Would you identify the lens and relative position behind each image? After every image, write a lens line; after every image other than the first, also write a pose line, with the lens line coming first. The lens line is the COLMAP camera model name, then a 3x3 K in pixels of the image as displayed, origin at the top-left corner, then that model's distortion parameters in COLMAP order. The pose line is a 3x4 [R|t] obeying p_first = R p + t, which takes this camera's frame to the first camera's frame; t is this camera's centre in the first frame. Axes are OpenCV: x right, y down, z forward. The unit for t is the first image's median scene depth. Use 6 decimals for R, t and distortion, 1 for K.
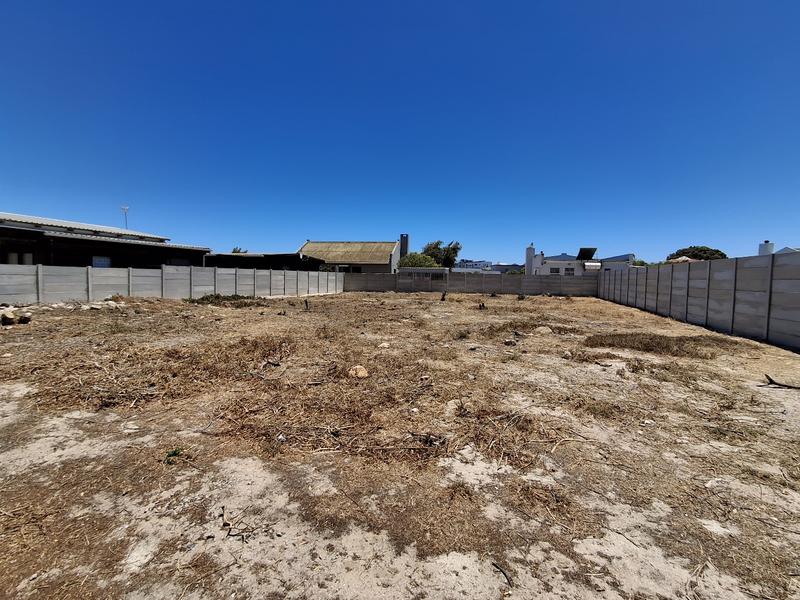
lens RADIAL K [[369.1, 0, 402.9], [0, 369.1, 293.4], [0, 0, 1]] dist [-0.010701, -0.000264]
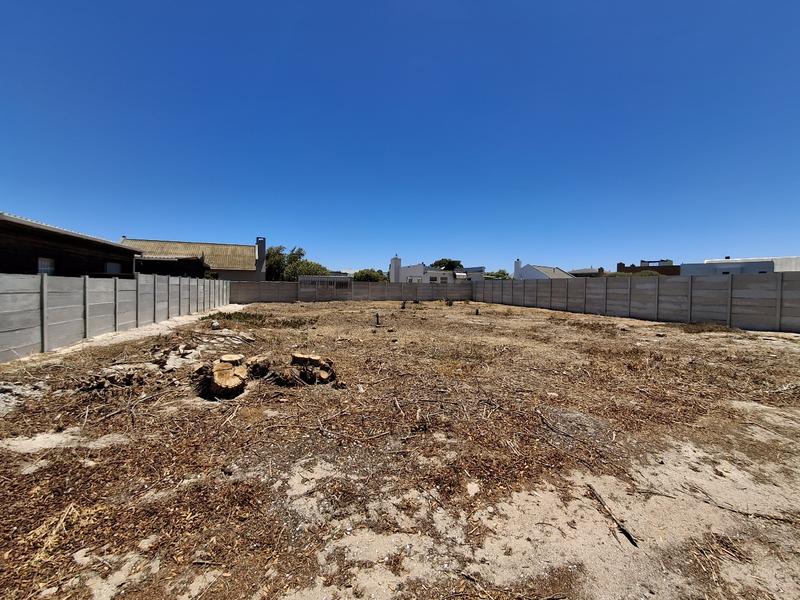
lens RADIAL K [[371.0, 0, 399.8], [0, 371.0, 295.9], [0, 0, 1]] dist [-0.012518, 0.010245]
pose [[0.823974, -0.021473, 0.566221, -2.181807], [0.026088, 0.999660, -0.000055, -0.077488], [-0.566027, 0.014817, 0.824253, 0.592420]]
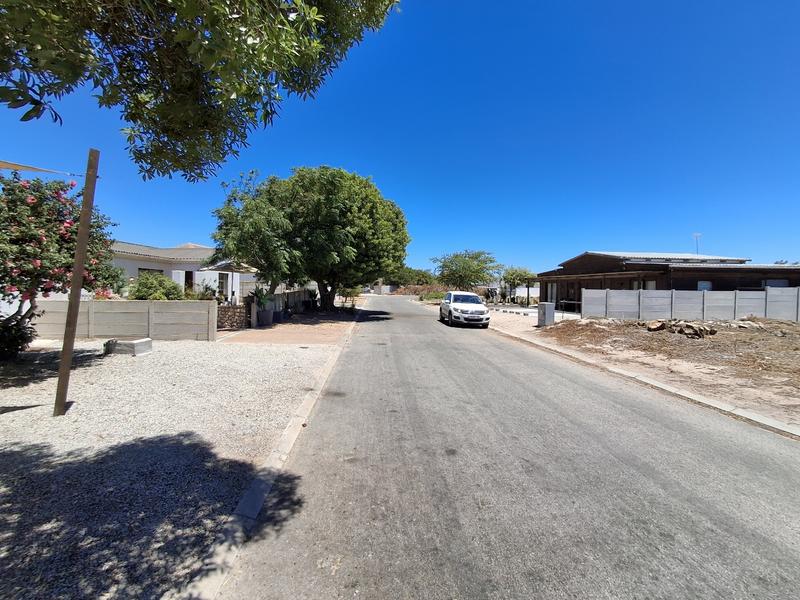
lens RADIAL K [[371.0, 0, 399.8], [0, 371.0, 295.9], [0, 0, 1]] dist [-0.012518, 0.010245]
pose [[0.378310, -0.003703, -0.925671, -0.346256], [-0.038434, 0.999067, -0.019705, 0.016339], [0.924881, 0.043032, 0.377815, -1.021172]]
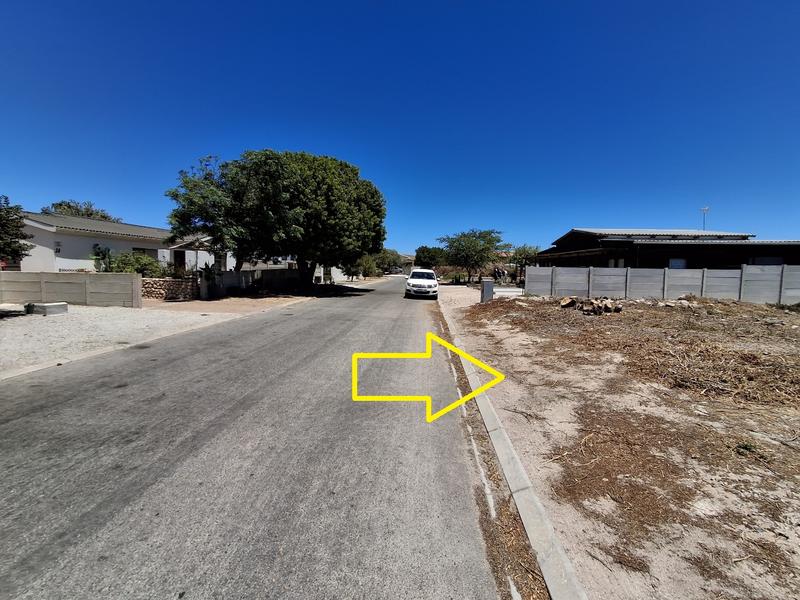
lens RADIAL K [[361.7, 0, 400.0], [0, 361.7, 300.0], [0, 0, 1]] dist [-0.012048, 0.008460]
pose [[0.233589, 0.061102, -0.970414, 0.067749], [-0.046410, 0.997587, 0.051641, 0.011018], [0.971227, 0.032974, 0.235861, -0.122592]]
